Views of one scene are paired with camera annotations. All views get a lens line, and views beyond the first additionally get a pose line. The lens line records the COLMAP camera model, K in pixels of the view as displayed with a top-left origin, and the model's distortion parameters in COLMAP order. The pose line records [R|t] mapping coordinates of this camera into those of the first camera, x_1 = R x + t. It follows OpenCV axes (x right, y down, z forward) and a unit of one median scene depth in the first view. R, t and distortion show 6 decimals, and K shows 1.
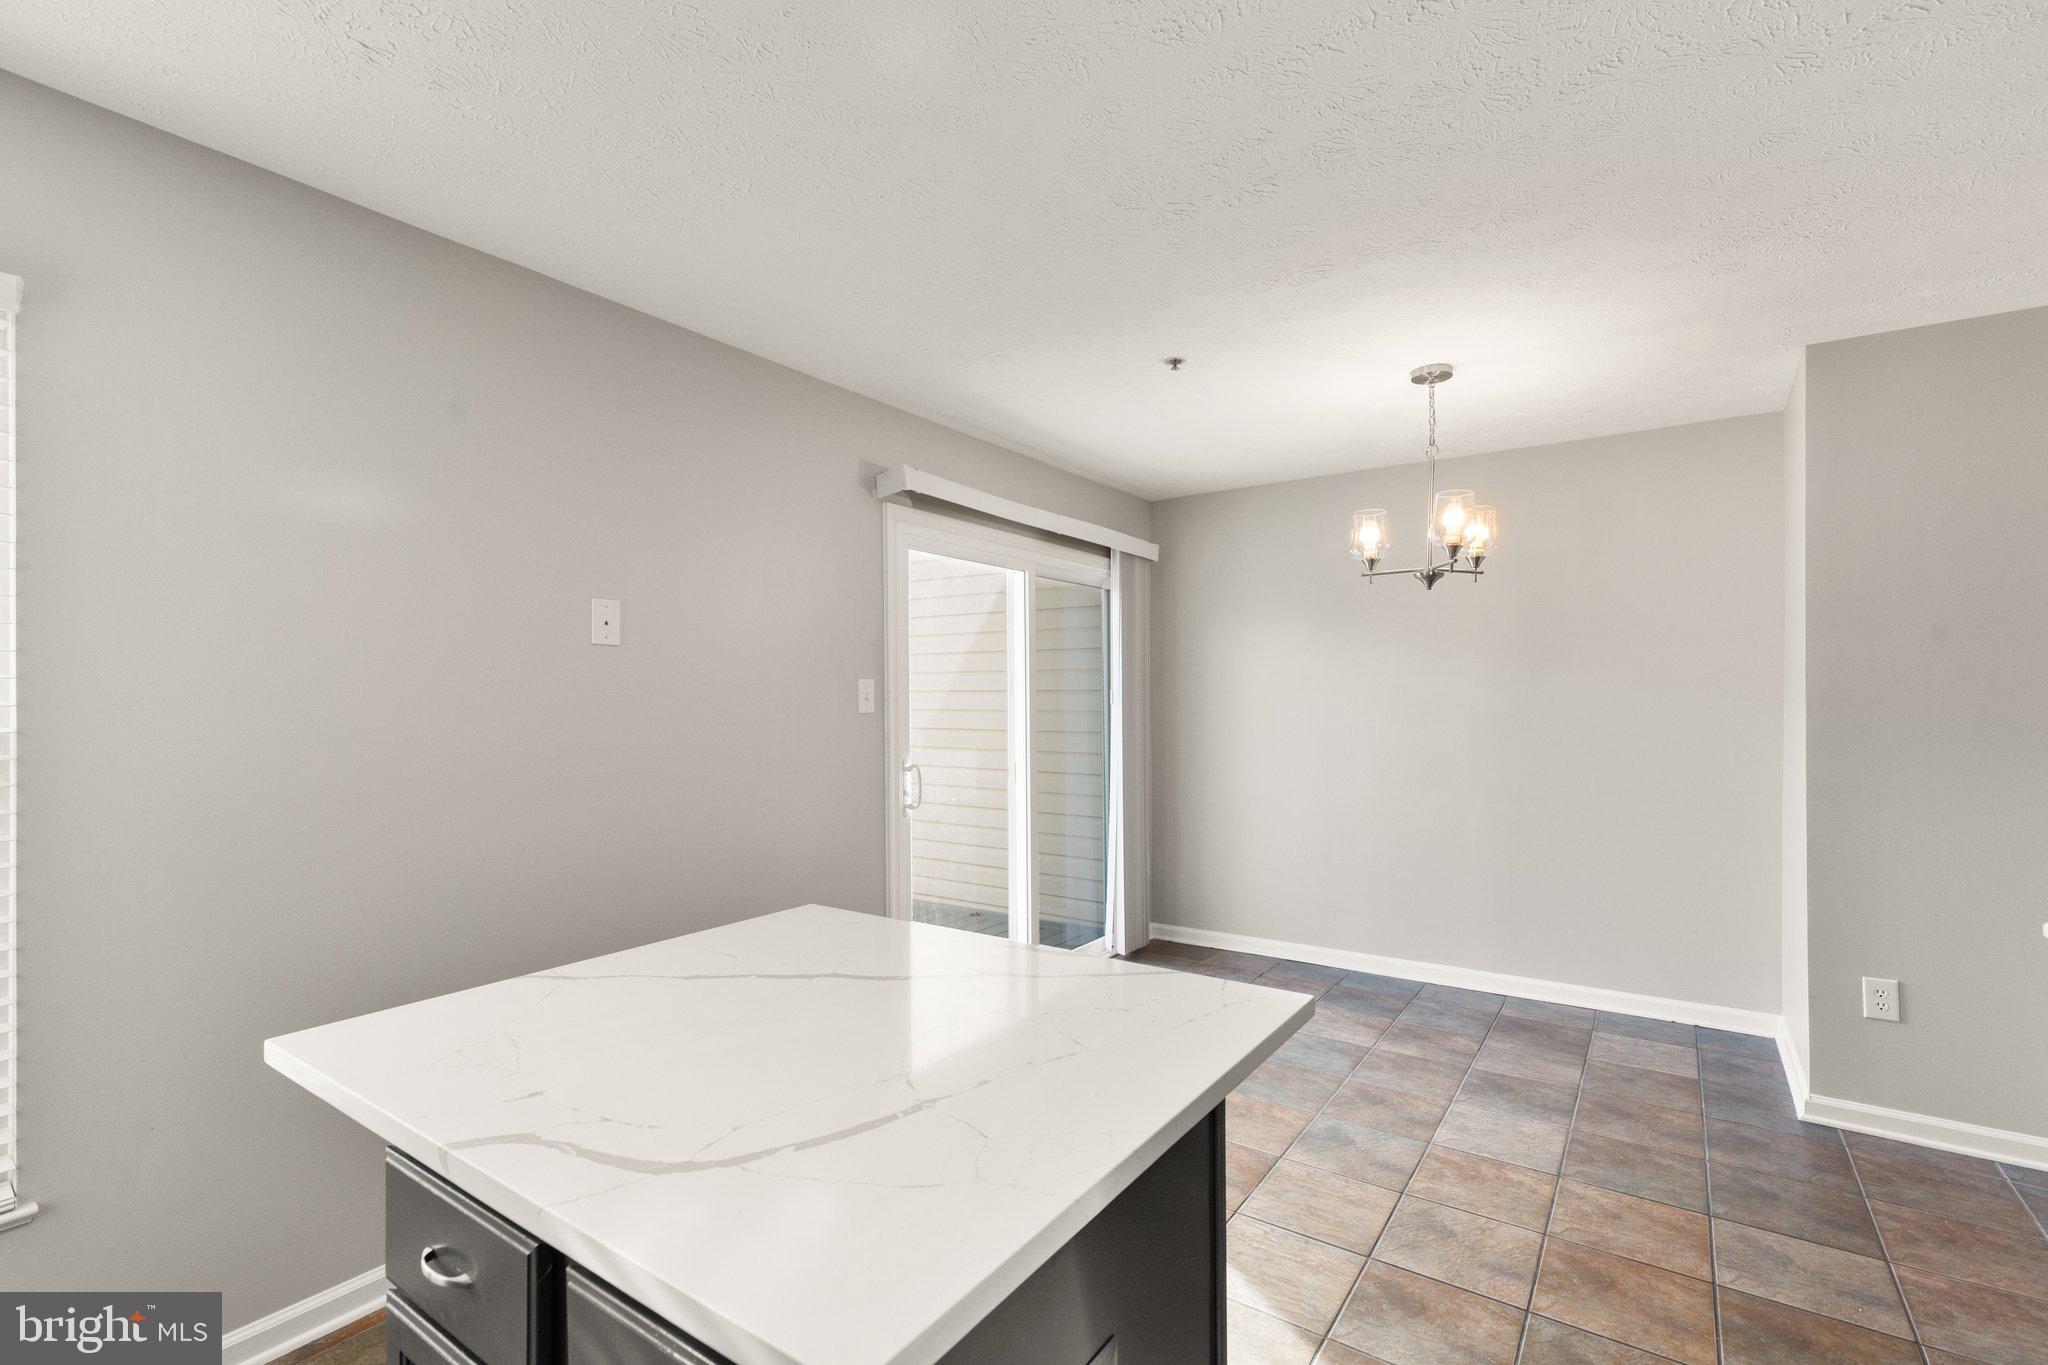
lens RADIAL K [[932.8, 0, 1015.8], [0, 932.8, 704.1], [0, 0, 1]] dist [-0.001996, -0.000302]
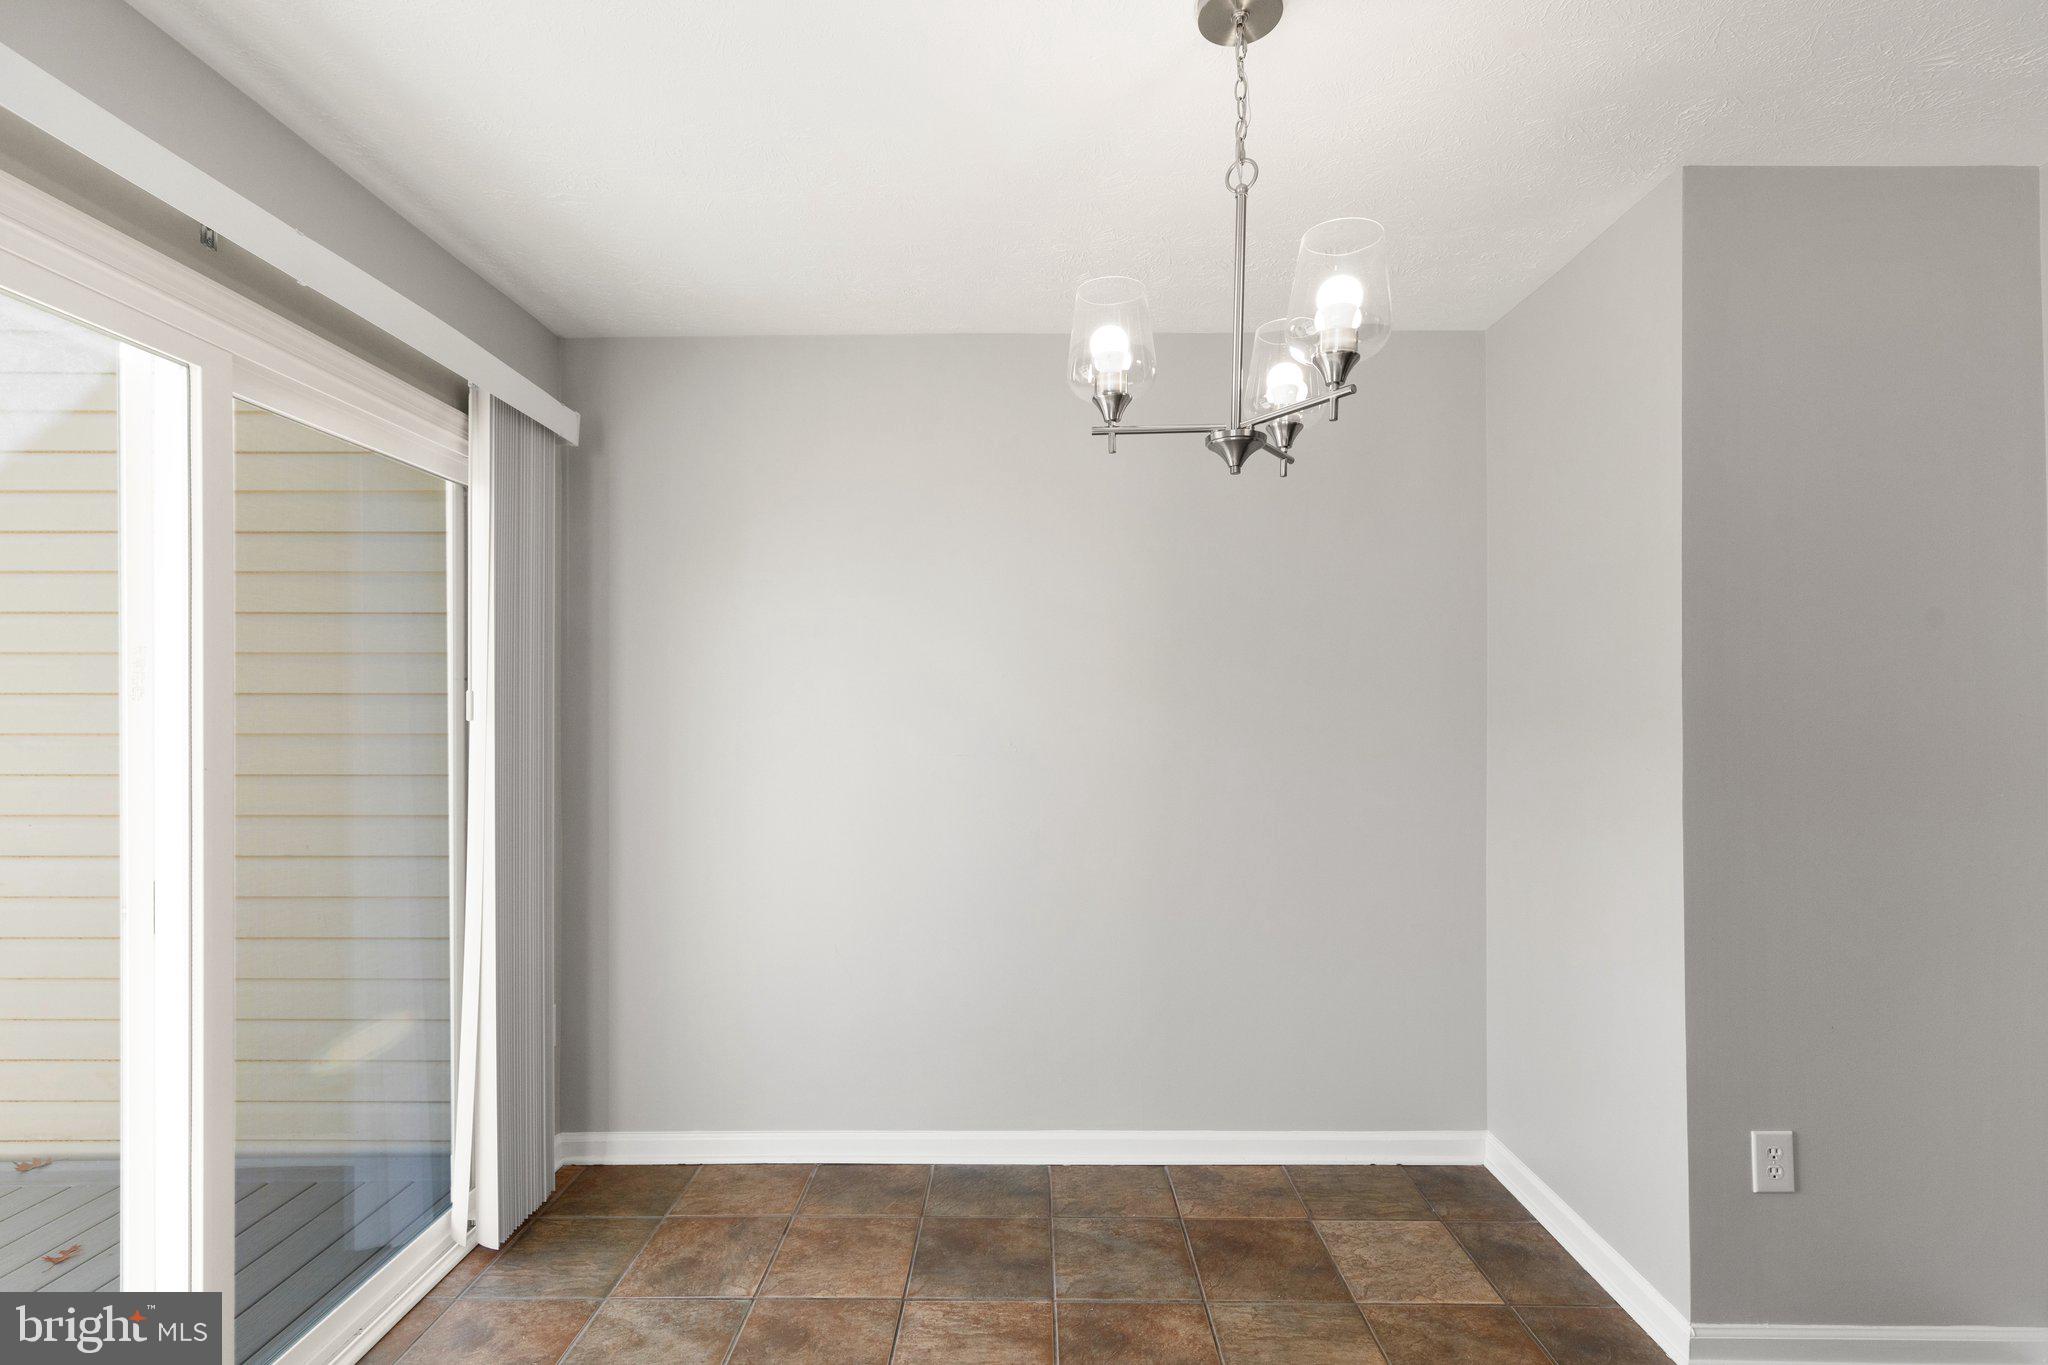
lens RADIAL K [[932.8, 0, 1015.8], [0, 932.8, 704.1], [0, 0, 1]] dist [-0.001996, -0.000302]
pose [[0.821082, 0.003708, 0.570798, 0.071758], [-0.000106, 0.999980, -0.006345, -0.004658], [-0.570810, 0.005149, 0.821066, 0.531941]]
